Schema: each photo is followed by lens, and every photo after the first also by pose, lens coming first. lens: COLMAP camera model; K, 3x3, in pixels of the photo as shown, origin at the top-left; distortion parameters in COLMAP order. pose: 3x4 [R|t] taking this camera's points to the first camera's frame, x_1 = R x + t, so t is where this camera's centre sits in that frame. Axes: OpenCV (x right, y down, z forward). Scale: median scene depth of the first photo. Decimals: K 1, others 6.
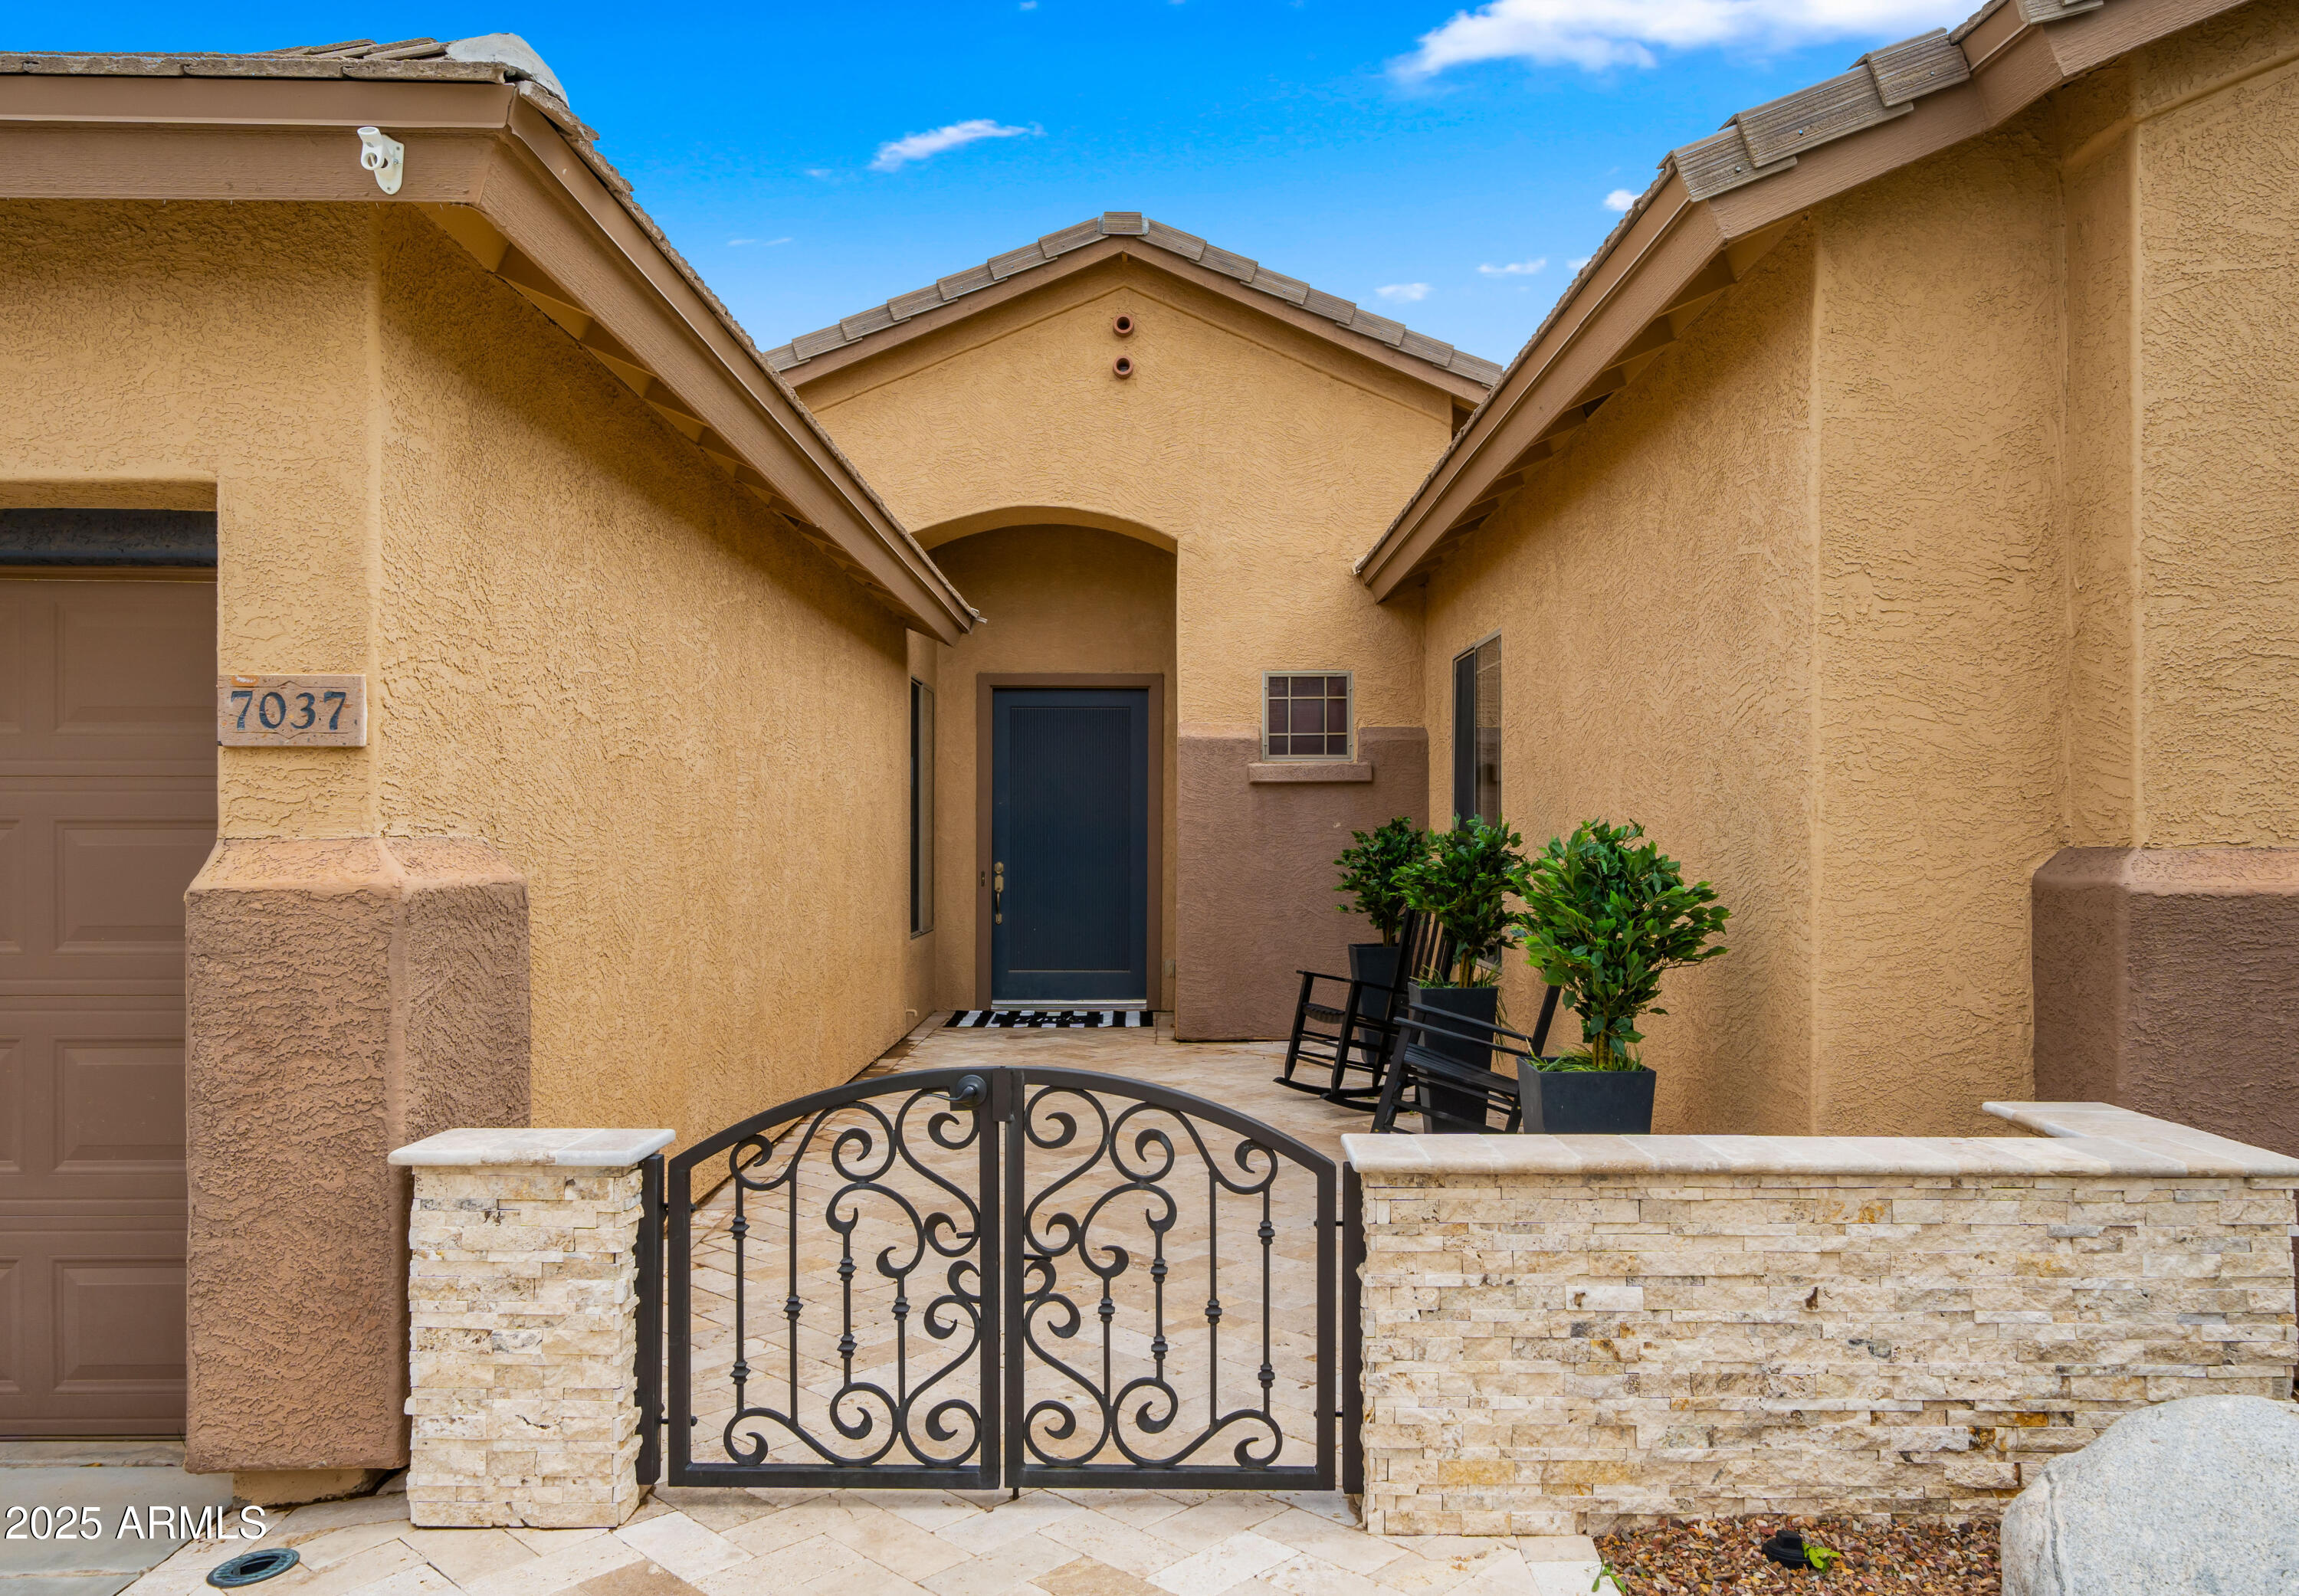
lens RADIAL K [[1711.3, 0, 1159.7], [0, 1711.3, 814.1], [0, 0, 1]] dist [-0.036893, 0.000501]
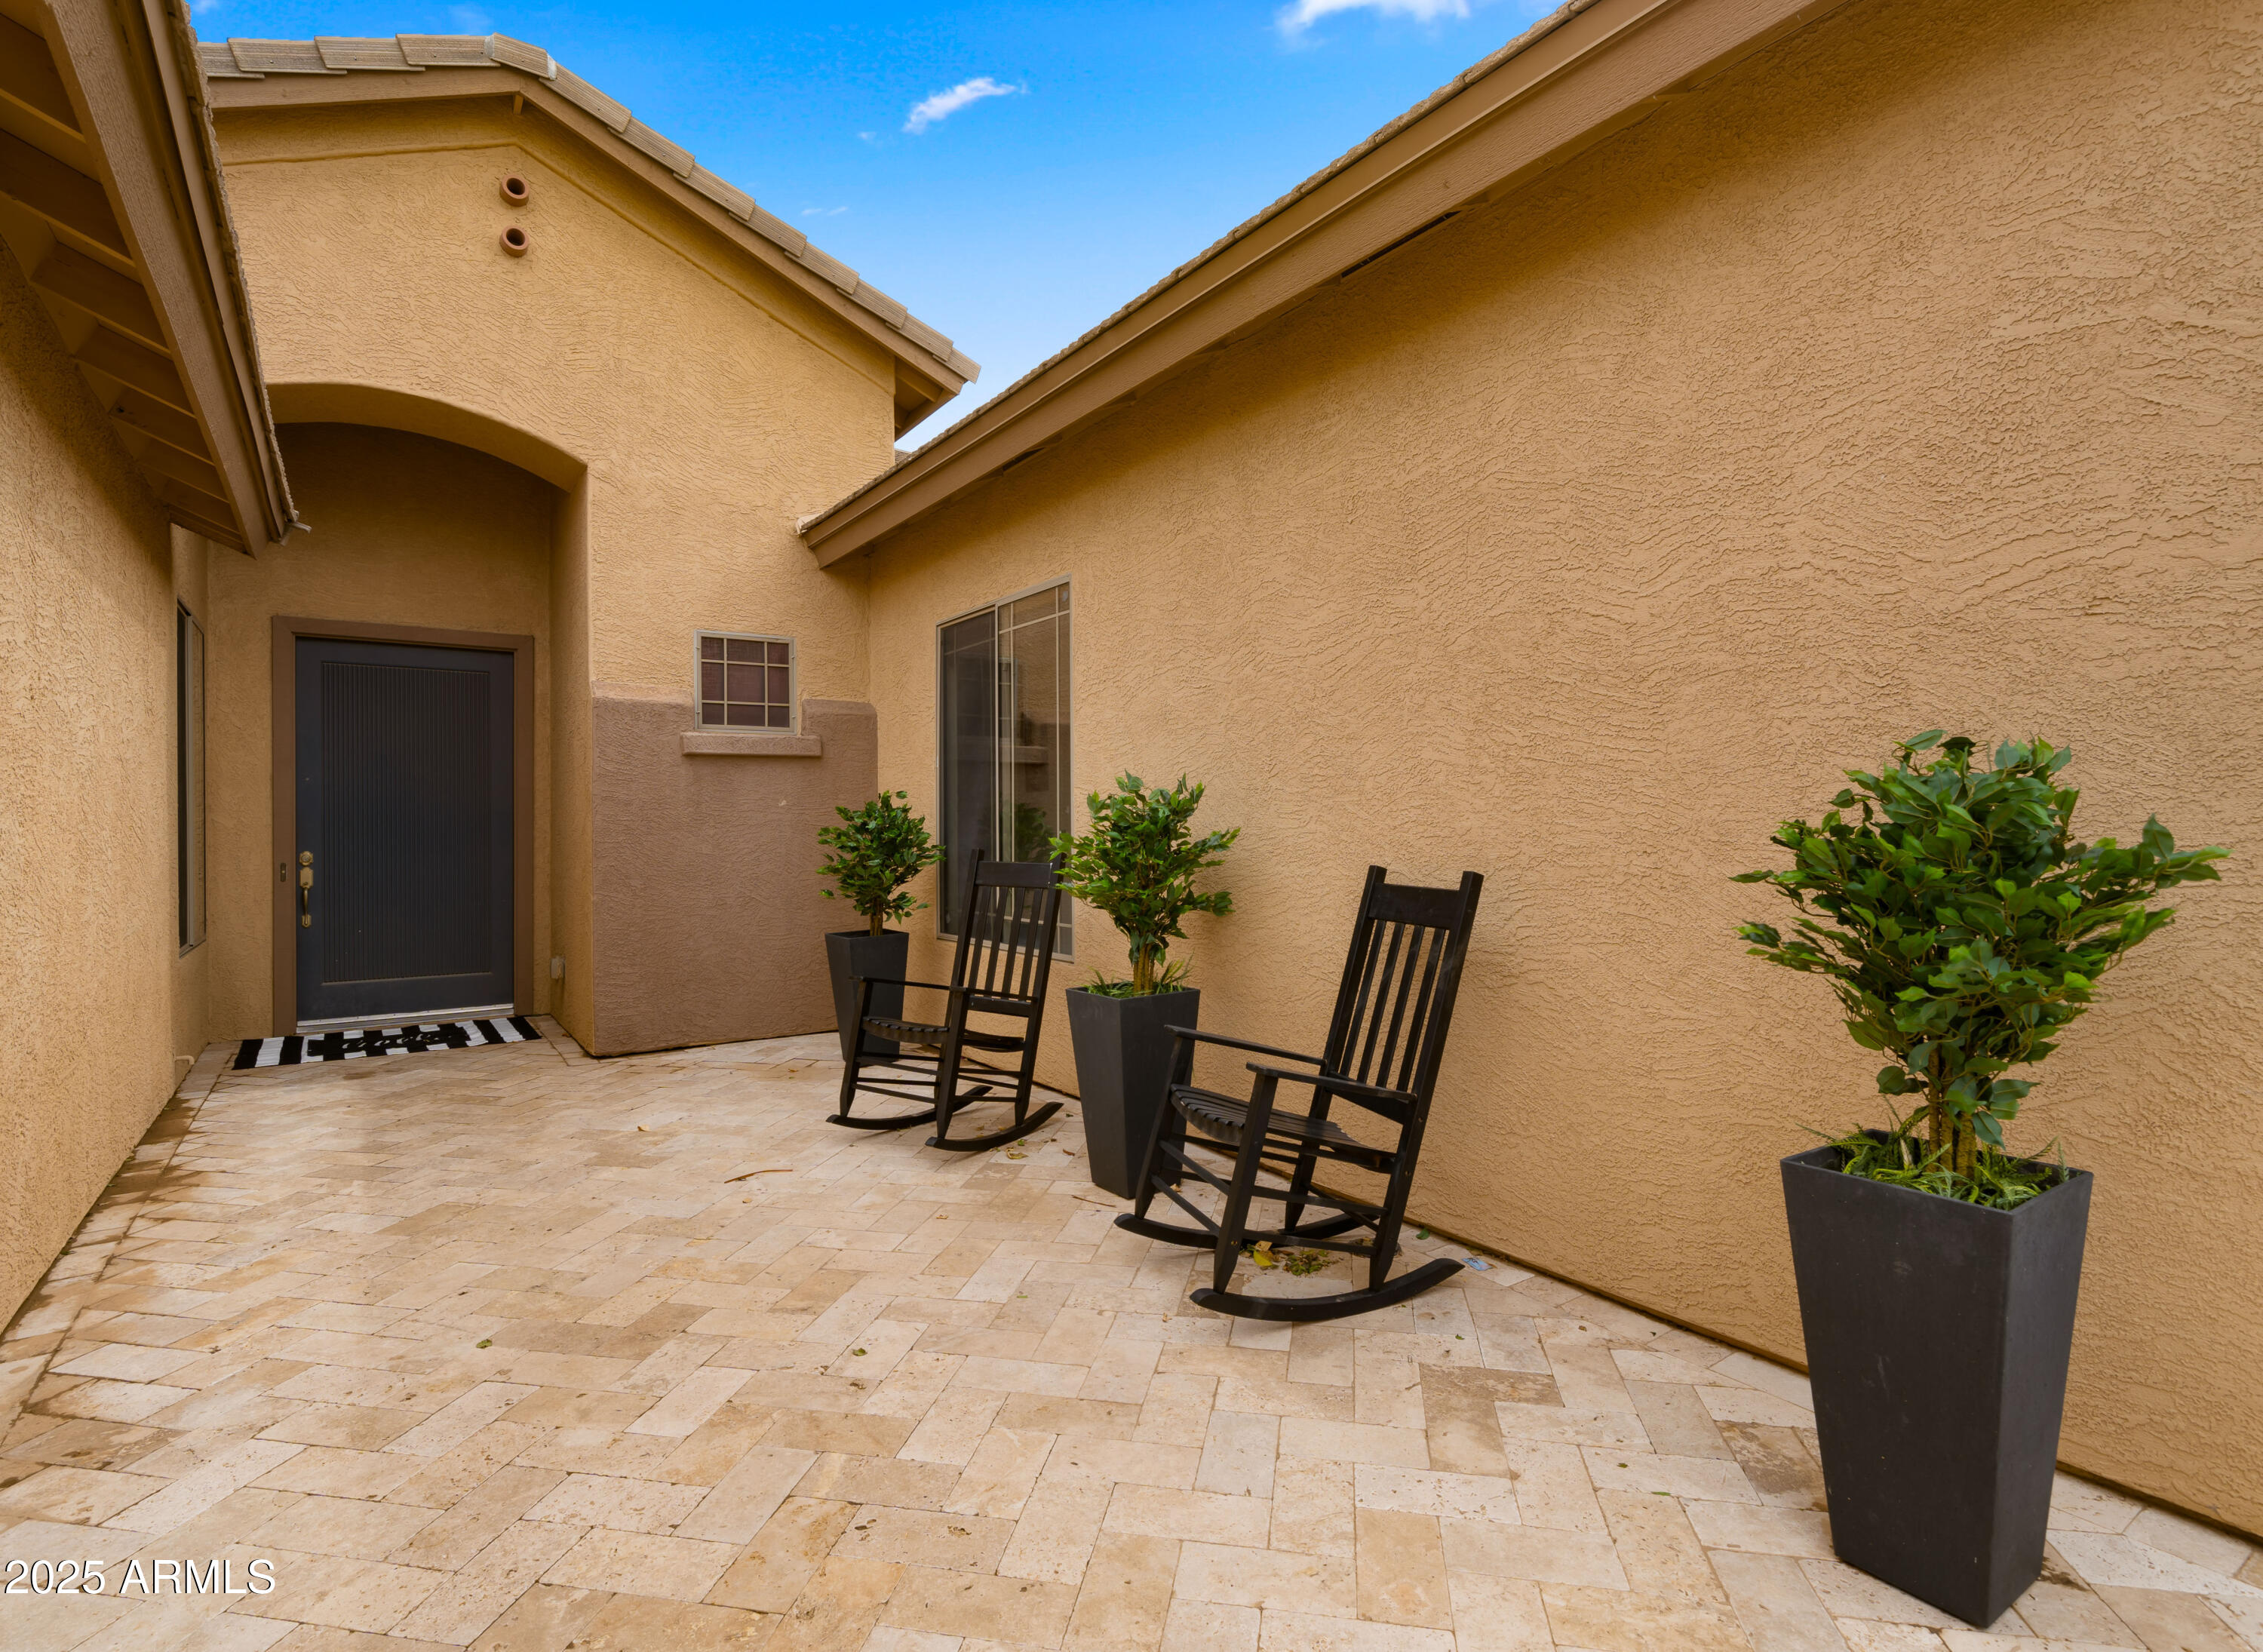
lens RADIAL K [[1121.7, 0, 1131.5], [0, 1121.7, 826.0], [0, 0, 1]] dist [0.000065, -0.009410]
pose [[0.822903, -0.005581, 0.568154, -0.084865], [0.001380, 0.999968, 0.007824, 0.014362], [-0.568180, -0.005654, 0.822885, 0.393801]]
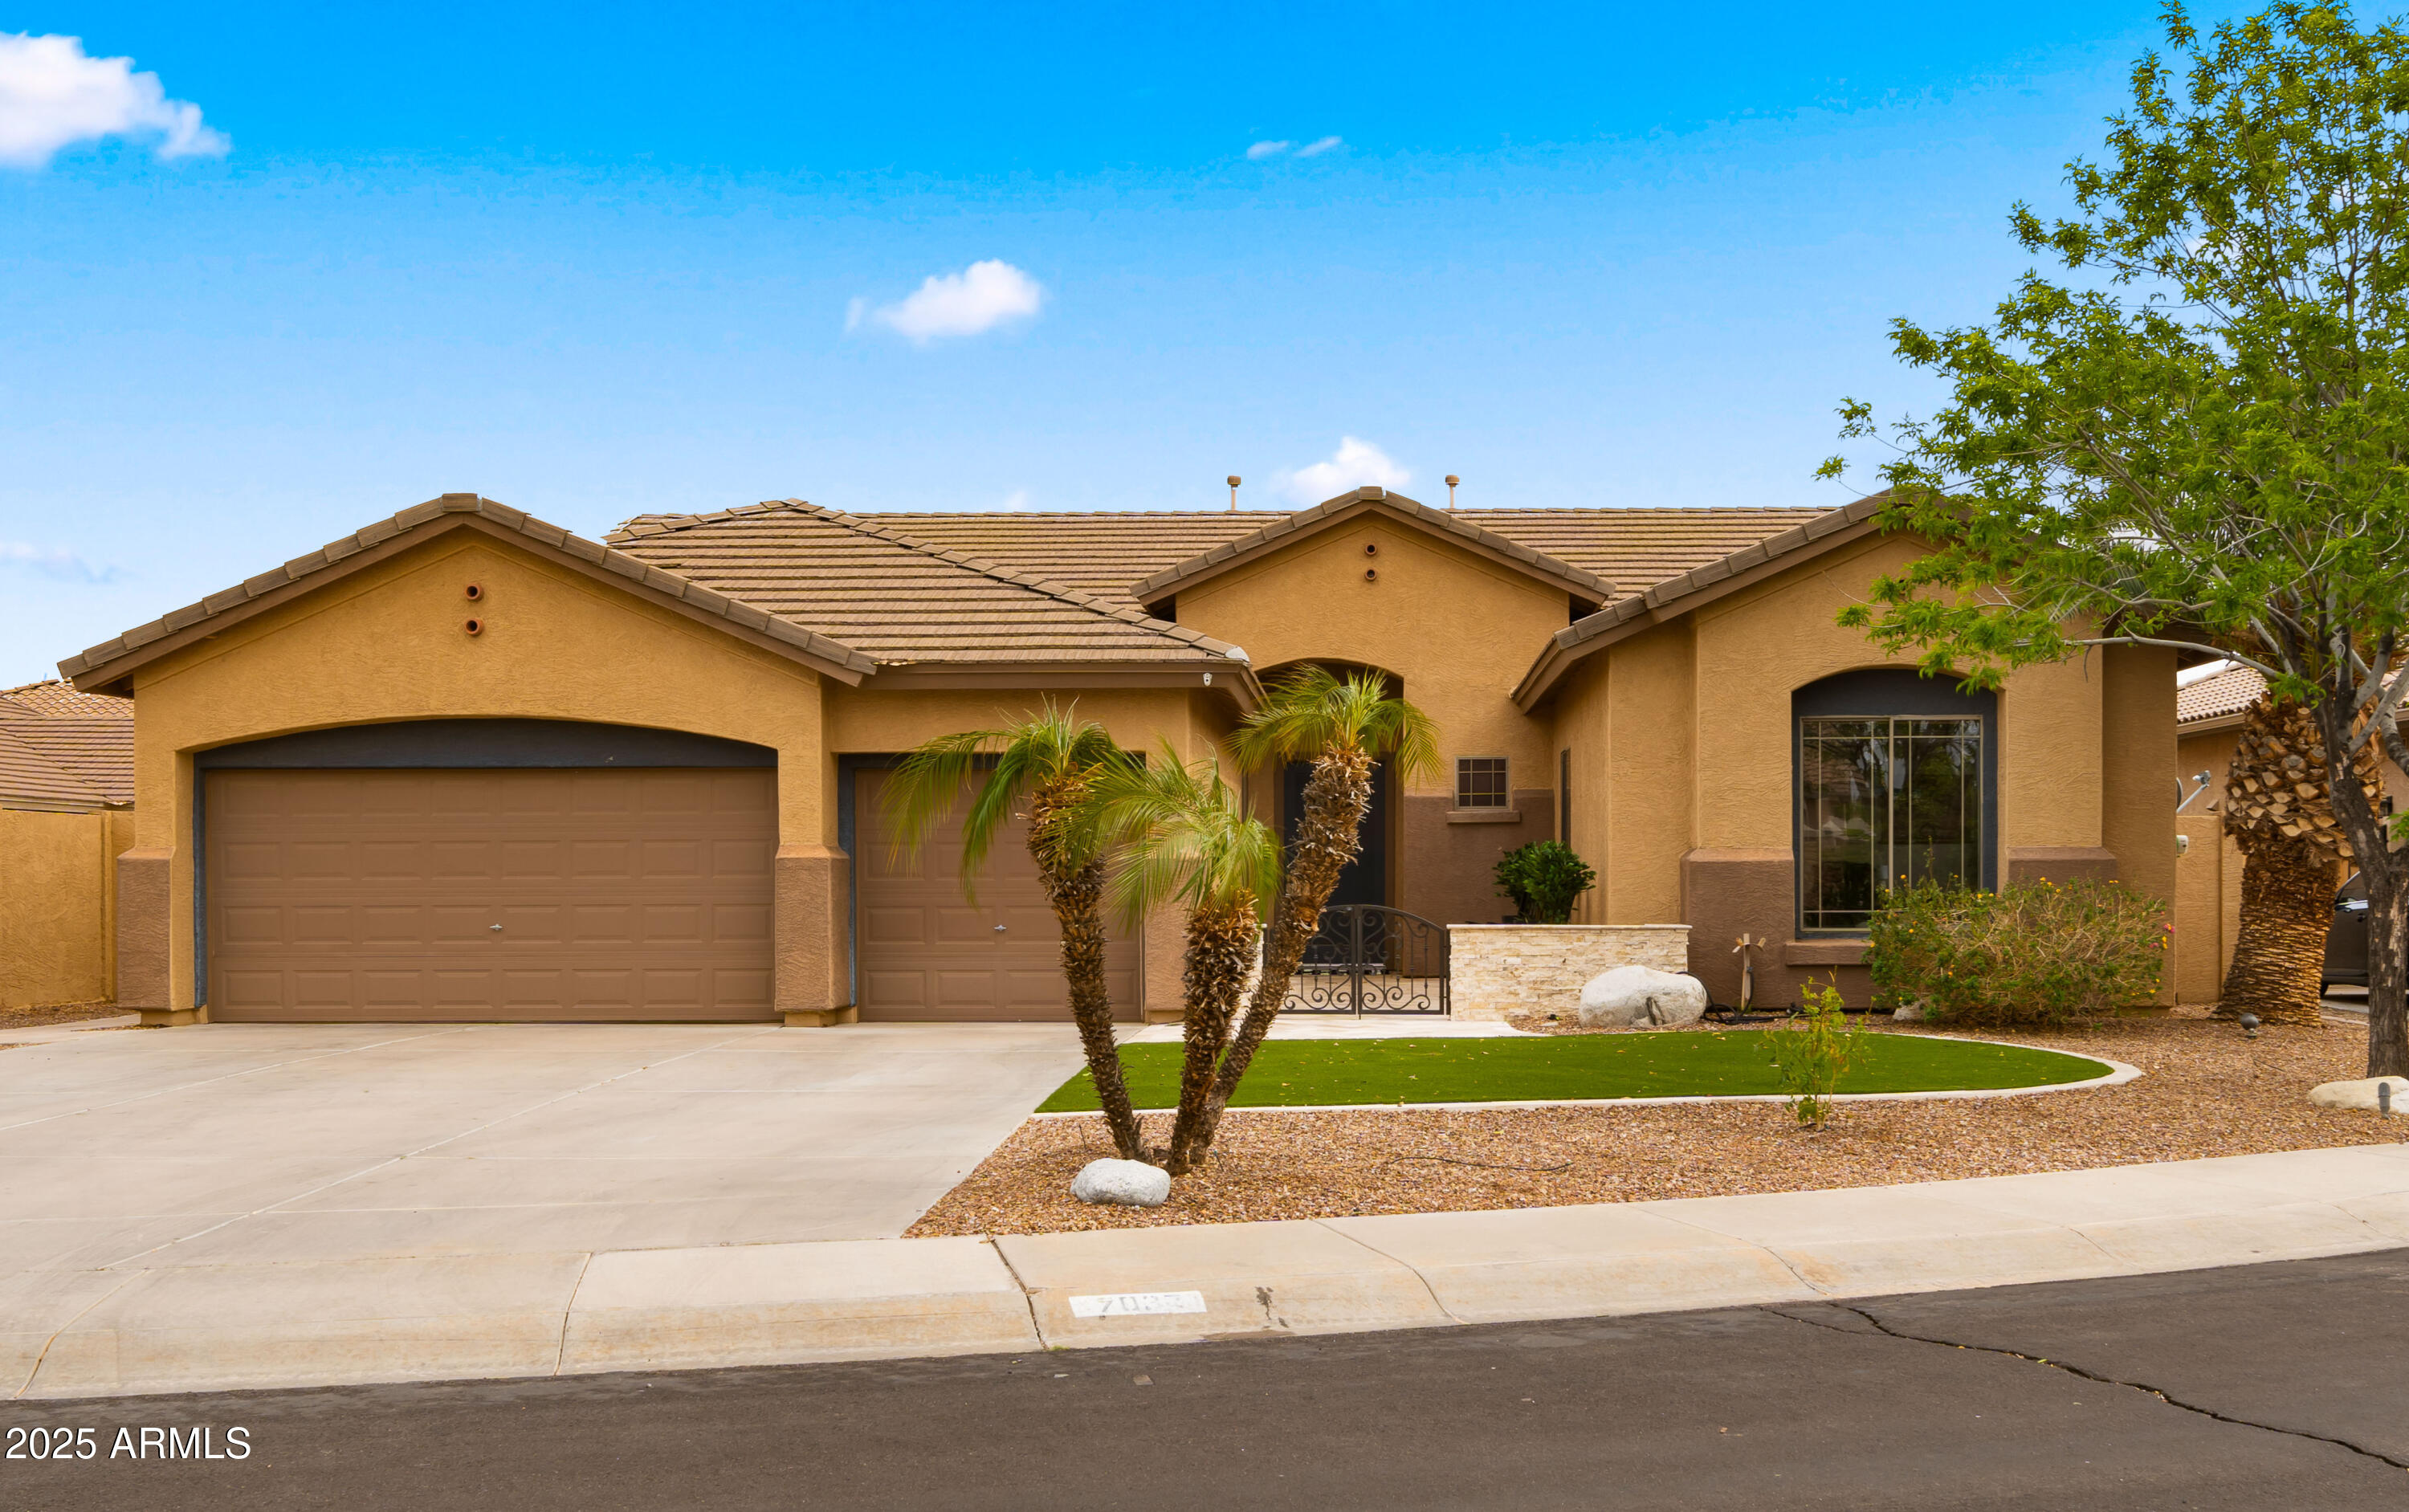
lens RADIAL K [[3015.6, 0, 1204.5], [0, 3015.6, 756.0], [0, 0, 1]] dist [-0.009139, -0.004415]
pose [[0.998294, -0.003575, -0.058272, -0.012613], [0.001654, 0.999454, -0.032992, 0.013053], [0.058358, 0.032839, 0.997755, -1.966057]]
